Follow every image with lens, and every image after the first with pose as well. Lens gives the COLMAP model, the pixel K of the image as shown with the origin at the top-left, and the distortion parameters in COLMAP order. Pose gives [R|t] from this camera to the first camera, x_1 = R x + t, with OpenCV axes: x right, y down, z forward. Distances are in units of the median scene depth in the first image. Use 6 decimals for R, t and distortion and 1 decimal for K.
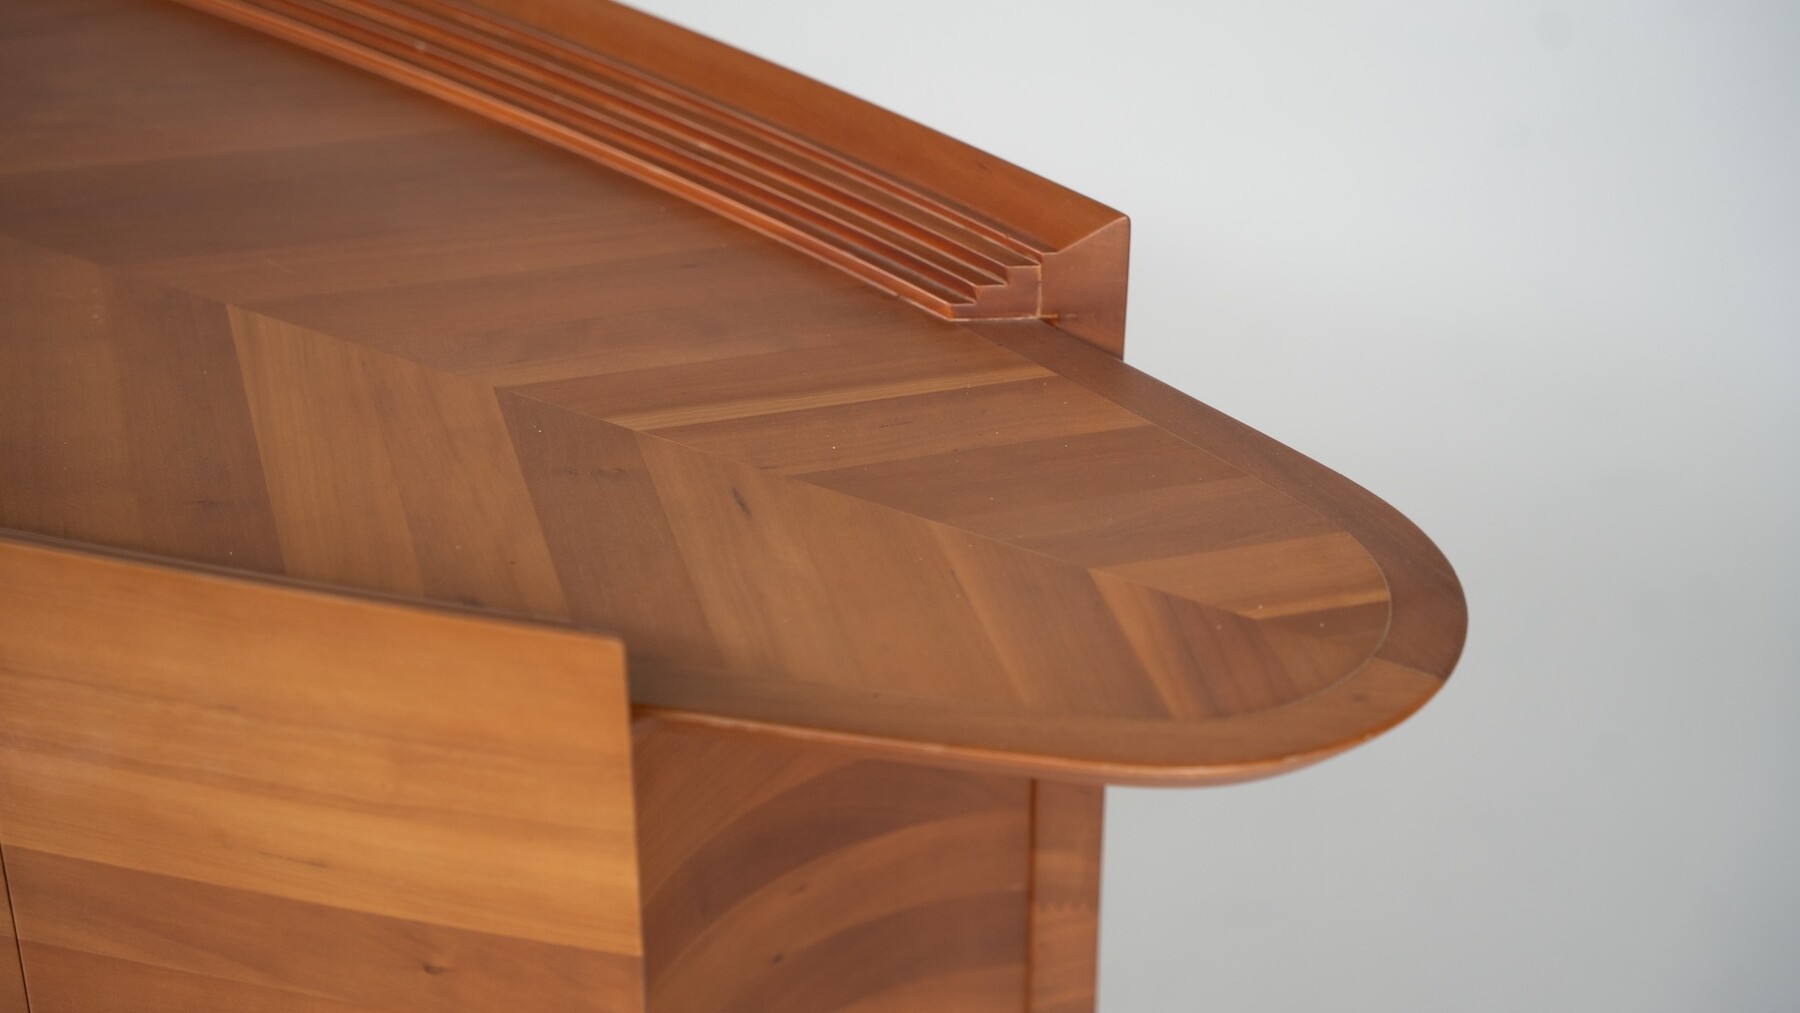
lens RADIAL K [[3418.2, 0, 898.2], [0, 3418.2, 519.2], [0, 0, 1]] dist [0.218078, 0.000000]
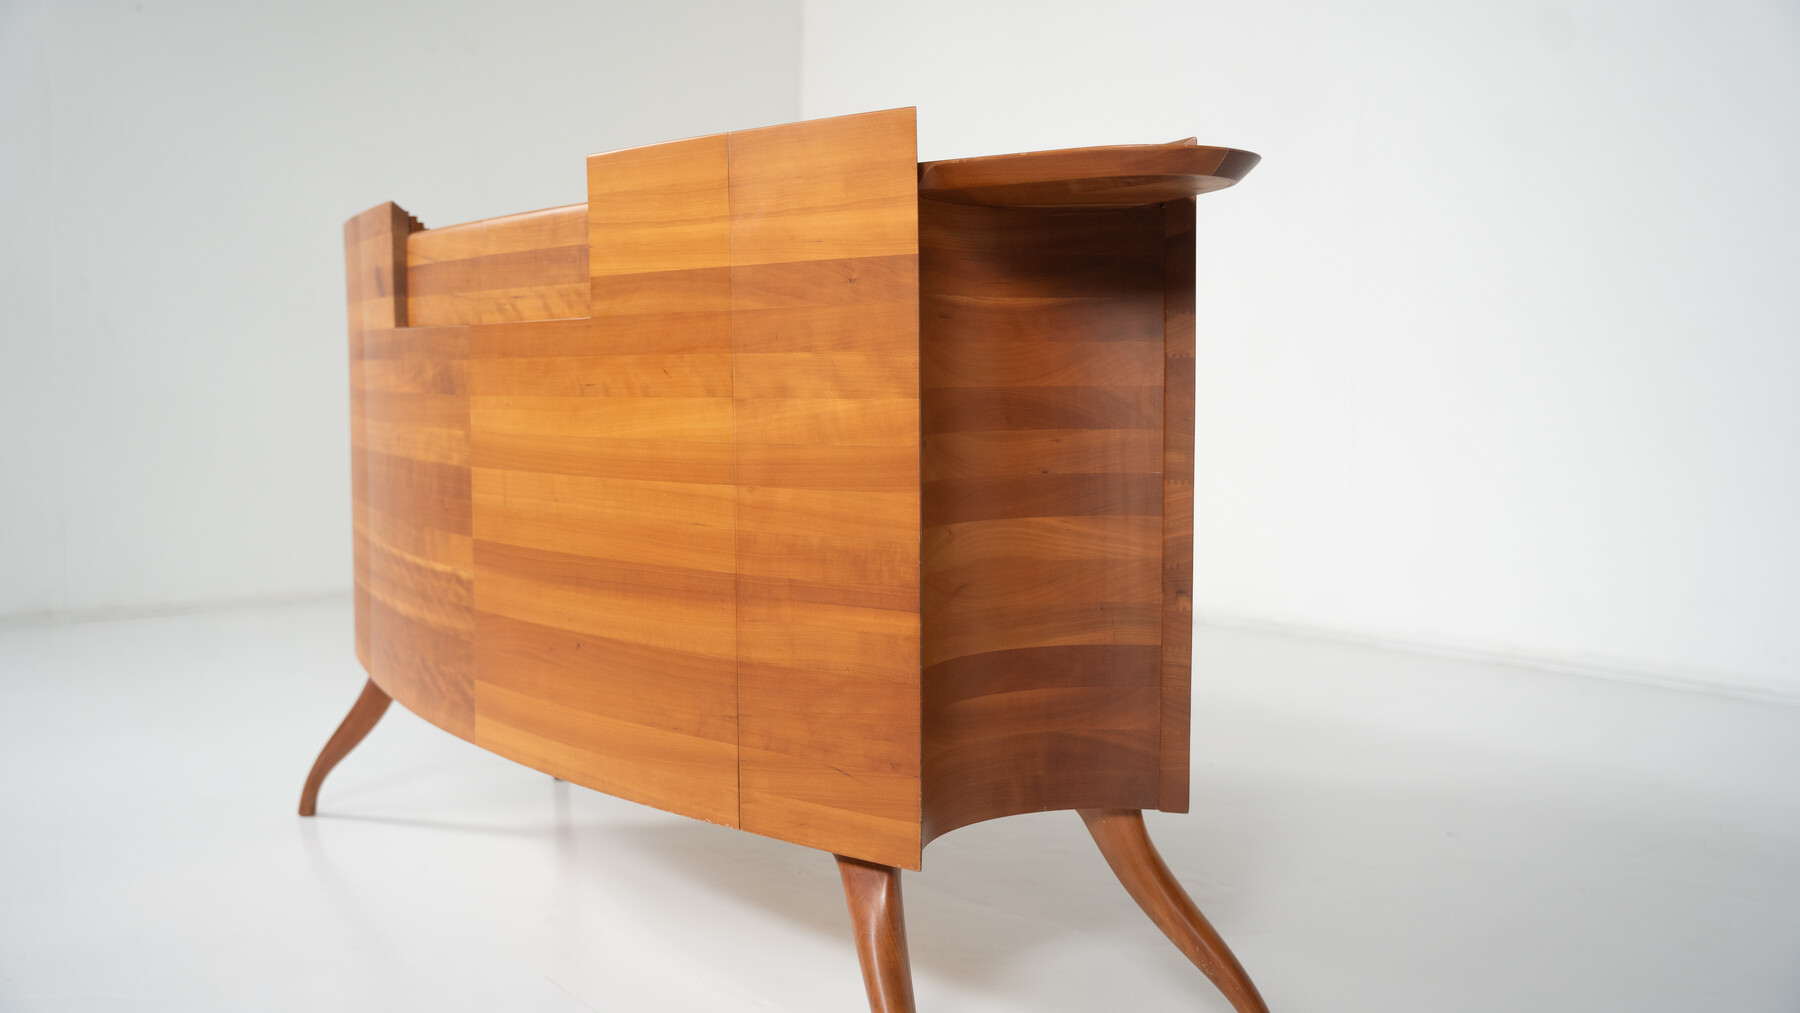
lens RADIAL K [[1744.9, 0, 921.1], [0, 1744.9, 510.0], [0, 0, 1]] dist [-0.043473, 0.000000]
pose [[0.917155, 0.027386, -0.397590, 0.409703], [-0.212564, 0.877499, -0.429897, 0.770362], [0.337111, 0.478796, 0.810624, 0.010763]]
